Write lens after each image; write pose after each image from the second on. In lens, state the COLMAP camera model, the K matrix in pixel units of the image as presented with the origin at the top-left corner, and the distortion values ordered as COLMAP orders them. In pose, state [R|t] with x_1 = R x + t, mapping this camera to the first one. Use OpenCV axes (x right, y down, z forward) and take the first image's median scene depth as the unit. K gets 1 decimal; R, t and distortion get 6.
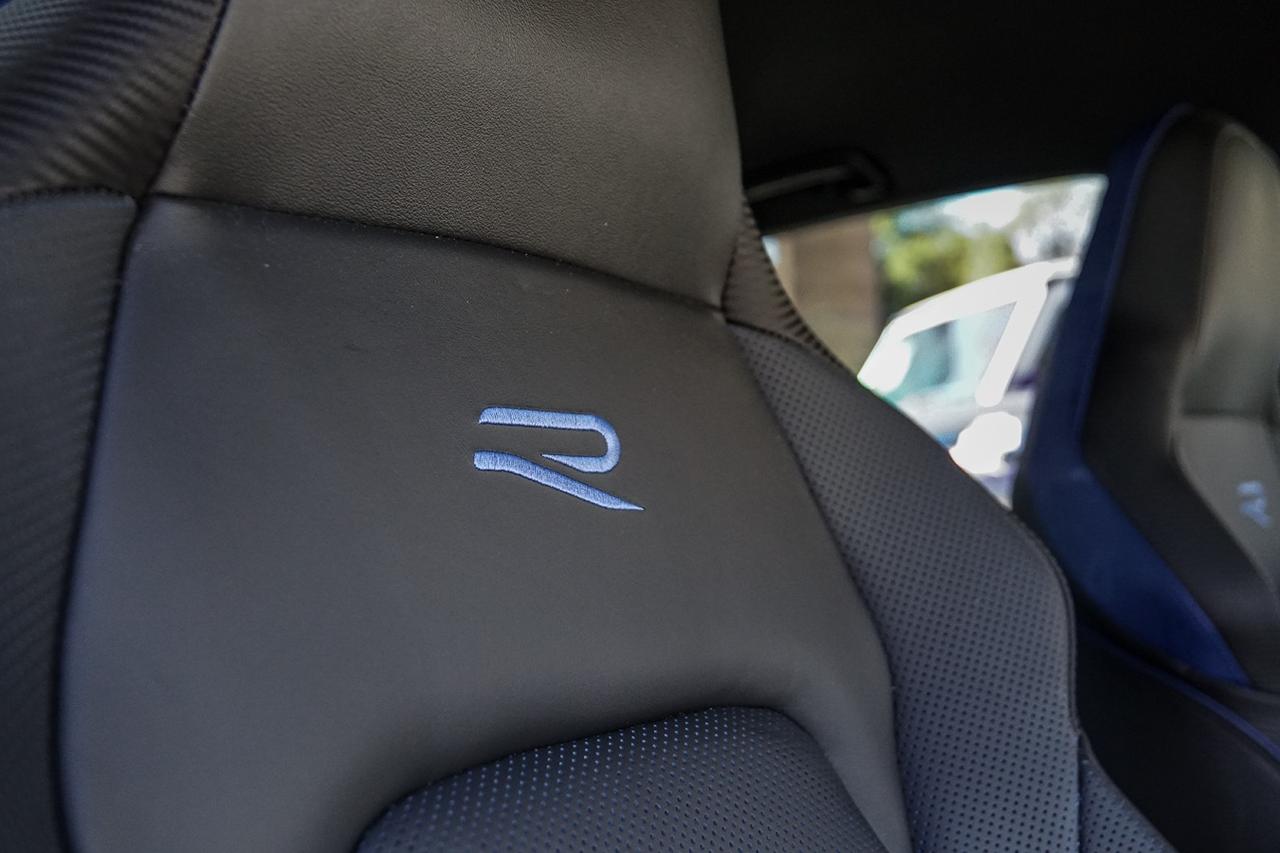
lens RADIAL K [[1151.3, 0, 640.0], [0, 1151.3, 426.5], [0, 0, 1]] dist [-0.112824, 0.097612]
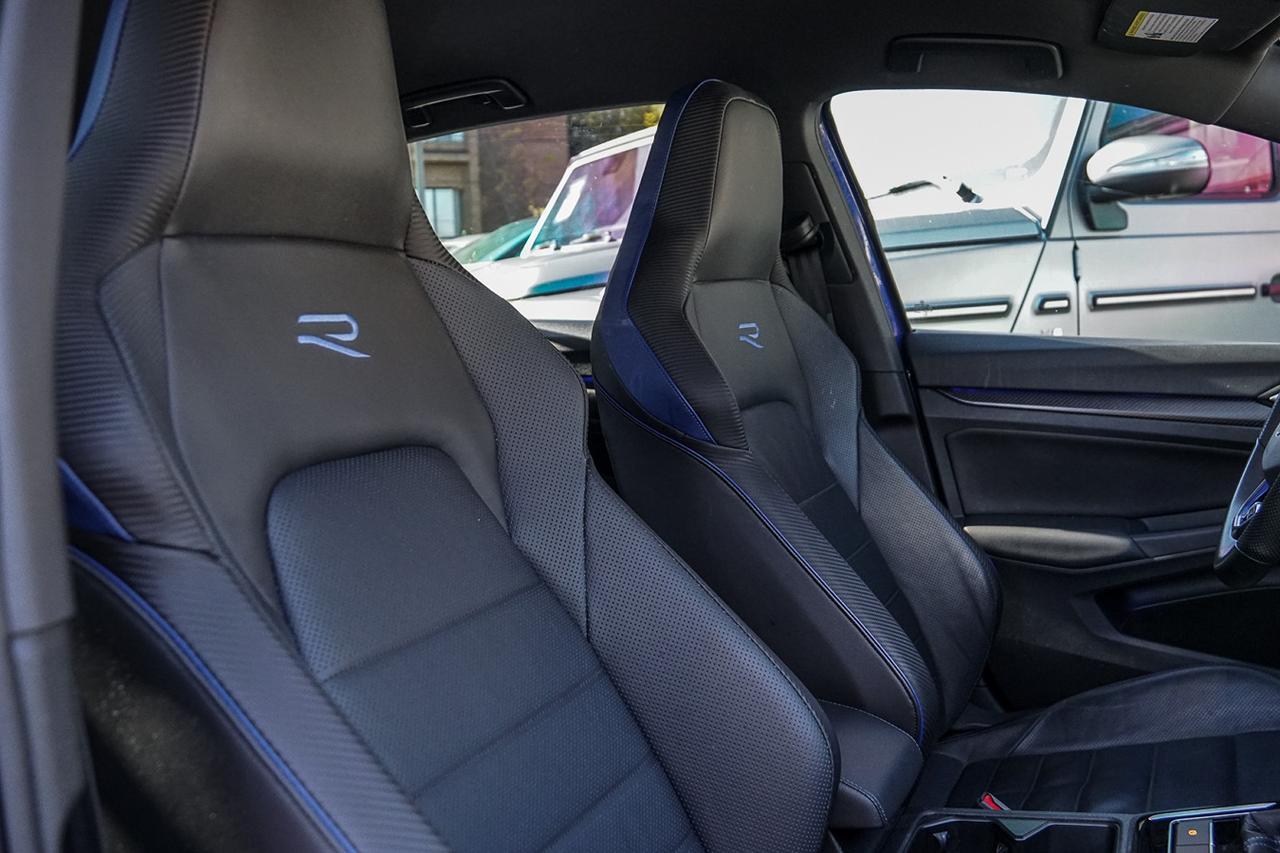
lens RADIAL K [[1151.3, 0, 640.0], [0, 1151.3, 426.5], [0, 0, 1]] dist [-0.112824, 0.097612]
pose [[0.965554, -0.045807, 0.256140, -0.054621], [0.006265, 0.988190, 0.153107, -0.106191], [-0.260129, -0.146228, 0.954437, -1.035294]]
